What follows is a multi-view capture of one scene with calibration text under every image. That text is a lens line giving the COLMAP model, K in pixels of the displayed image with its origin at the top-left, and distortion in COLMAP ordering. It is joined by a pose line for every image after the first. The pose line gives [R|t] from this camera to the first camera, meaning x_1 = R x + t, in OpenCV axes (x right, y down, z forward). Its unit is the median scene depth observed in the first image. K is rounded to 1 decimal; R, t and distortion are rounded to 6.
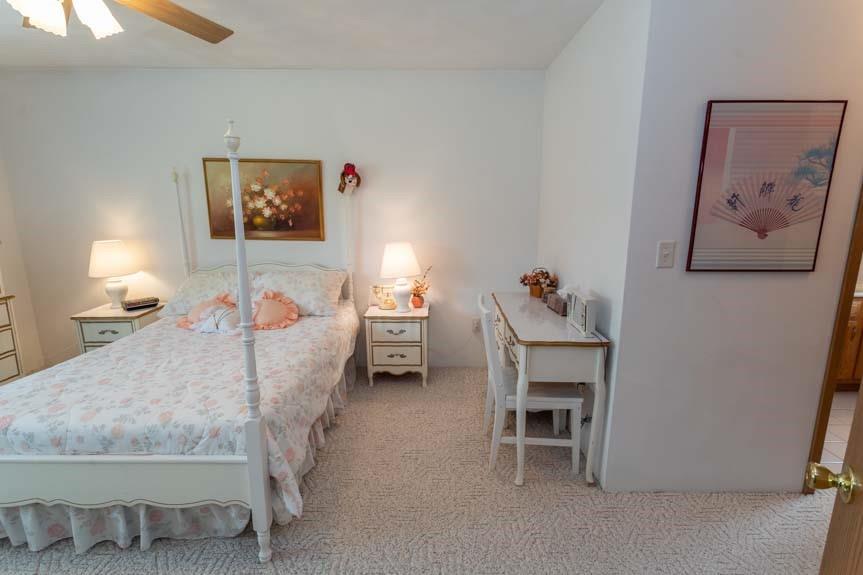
lens RADIAL K [[407.8, 0, 433.2], [0, 407.8, 286.7], [0, 0, 1]] dist [0.005596, 0.002705]
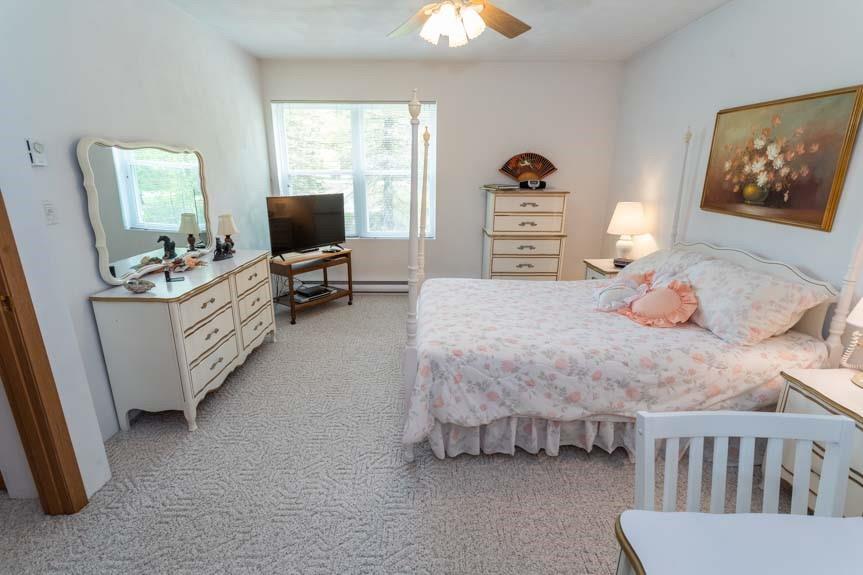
lens RADIAL K [[407.8, 0, 432.6], [0, 407.8, 284.6], [0, 0, 1]] dist [0.005596, 0.002705]
pose [[0.010180, 0.270691, -0.962612, 0.314226], [-0.202186, 0.943336, 0.263133, -0.083511], [0.979294, 0.191948, 0.064333, 0.442013]]
